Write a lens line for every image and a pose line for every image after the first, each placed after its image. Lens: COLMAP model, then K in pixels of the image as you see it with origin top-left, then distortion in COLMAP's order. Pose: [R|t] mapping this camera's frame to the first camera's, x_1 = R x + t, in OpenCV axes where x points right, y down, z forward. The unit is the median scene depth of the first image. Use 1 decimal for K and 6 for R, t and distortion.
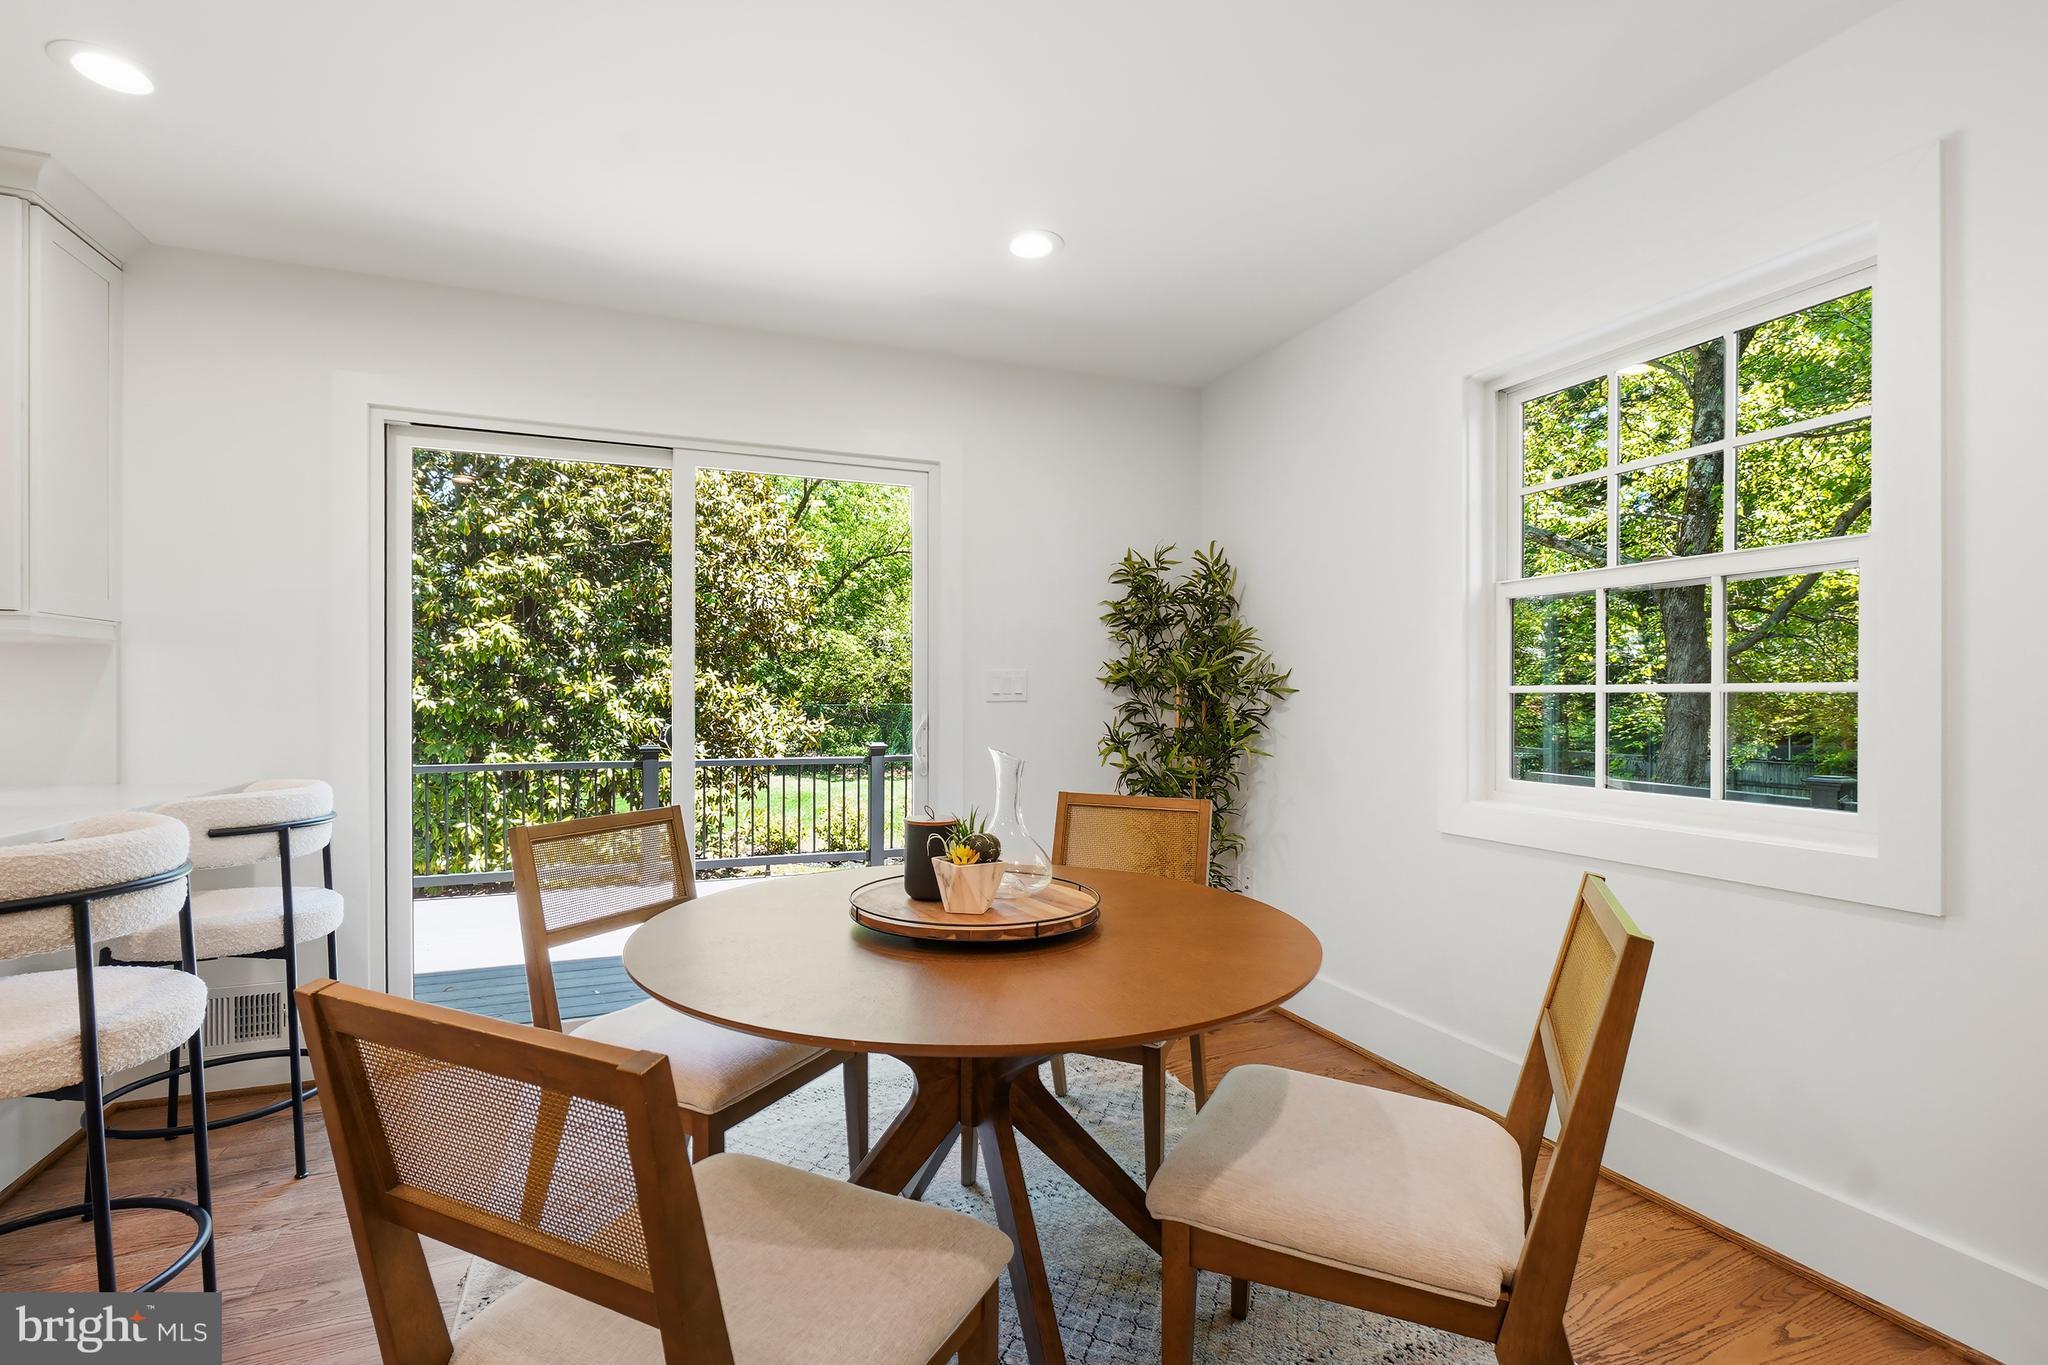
lens RADIAL K [[919.1, 0, 1045.1], [0, 919.1, 692.4], [0, 0, 1]] dist [-0.003325, -0.000981]
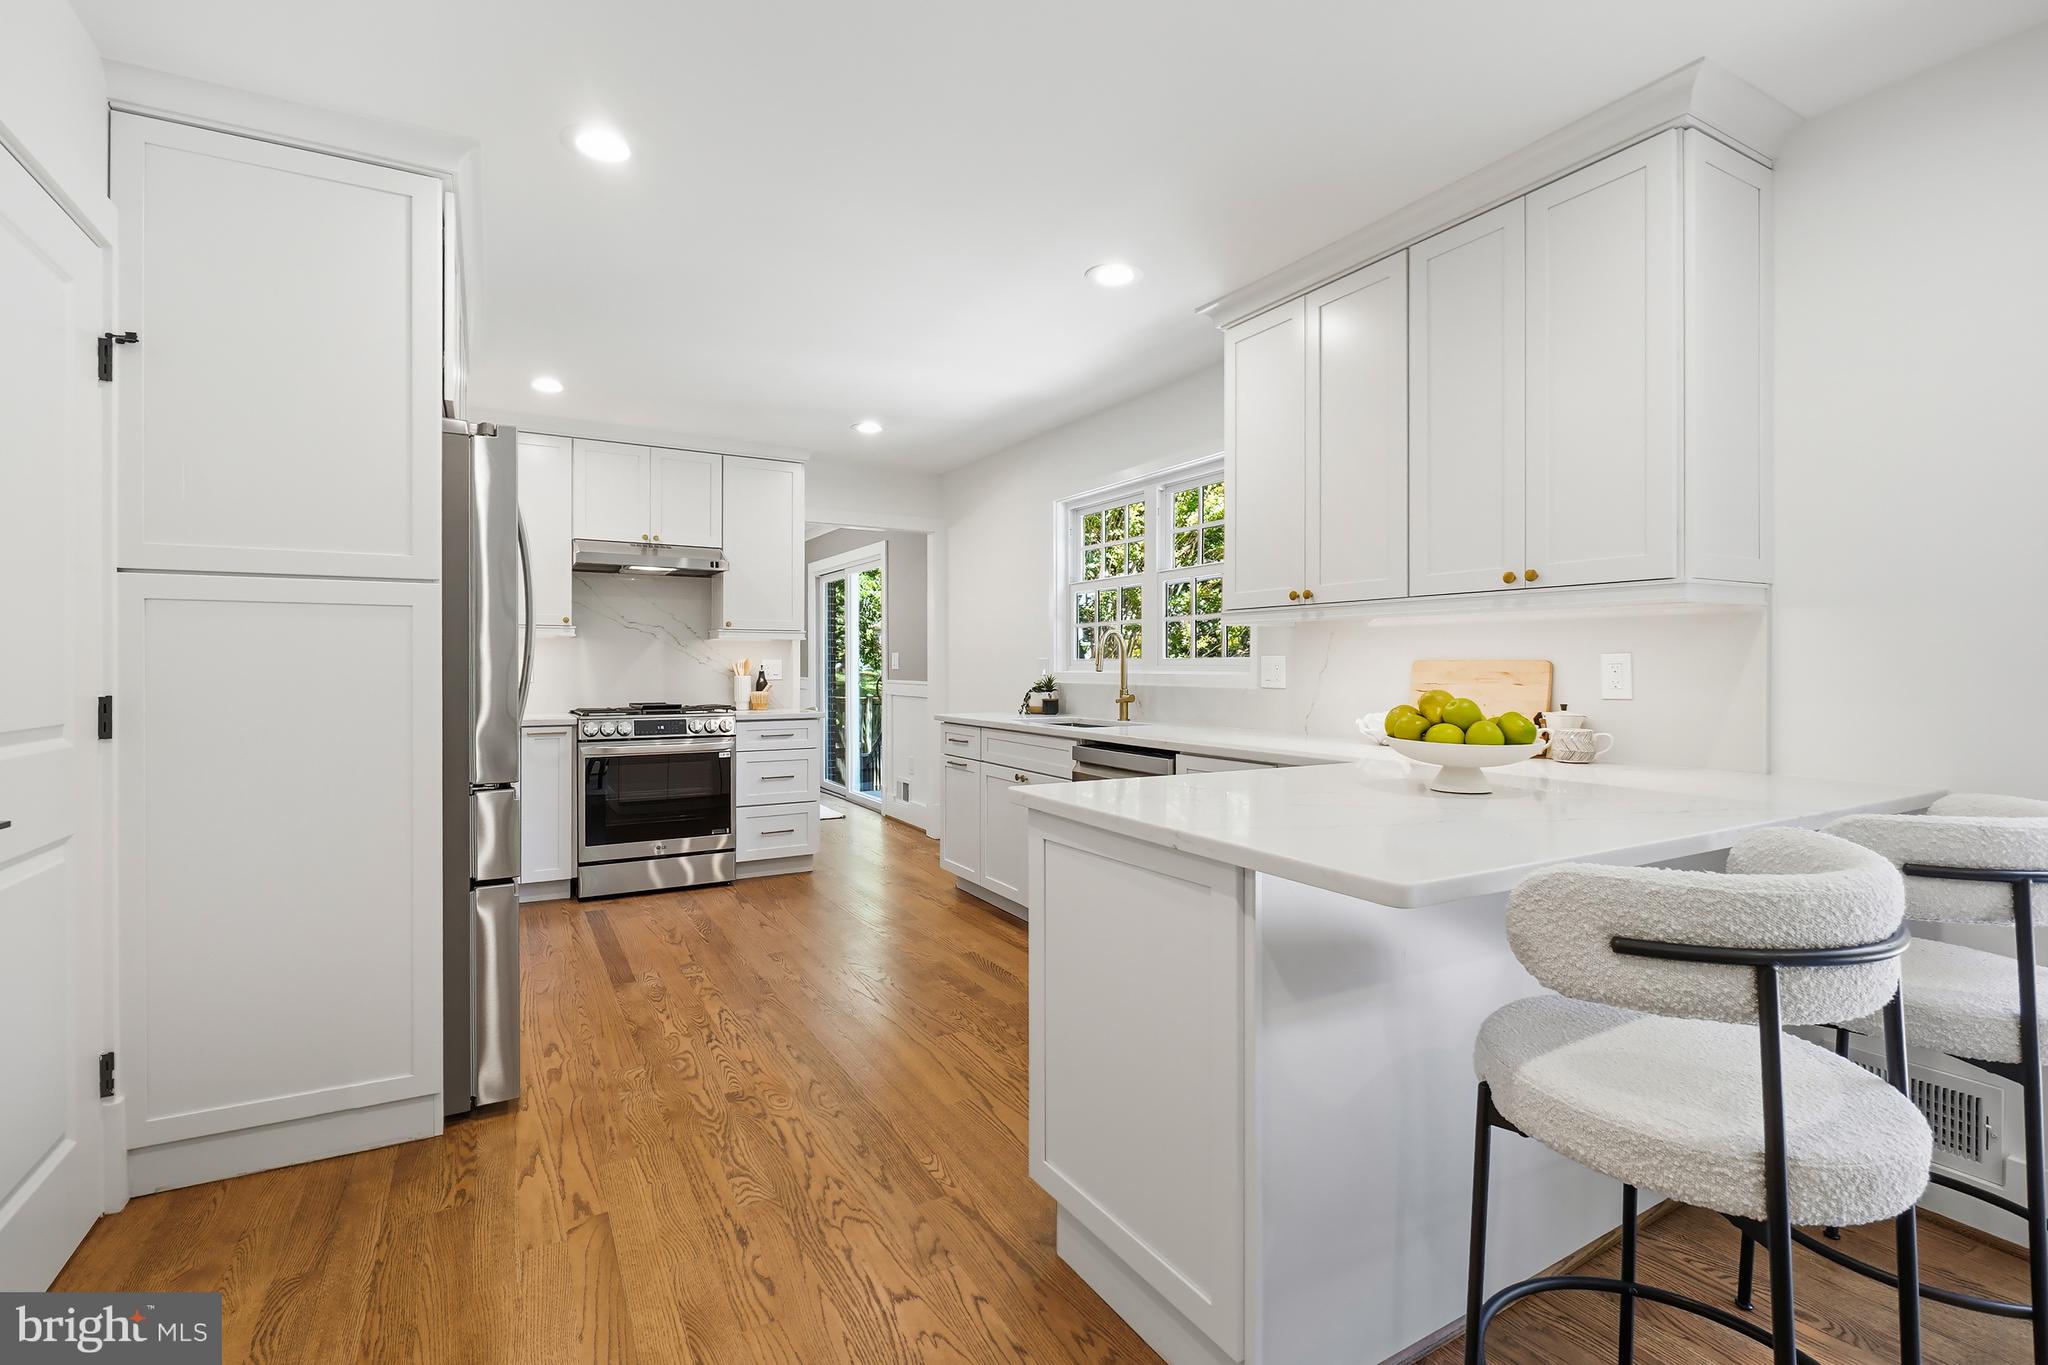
lens RADIAL K [[919.1, 0, 1005.2], [0, 919.1, 668.4], [0, 0, 1]] dist [-0.003325, -0.000981]
pose [[0.112674, 0.004257, -0.993623, -0.409926], [-0.000119, 0.999991, 0.004271, -0.003156], [0.993632, -0.000363, 0.112674, 0.328793]]
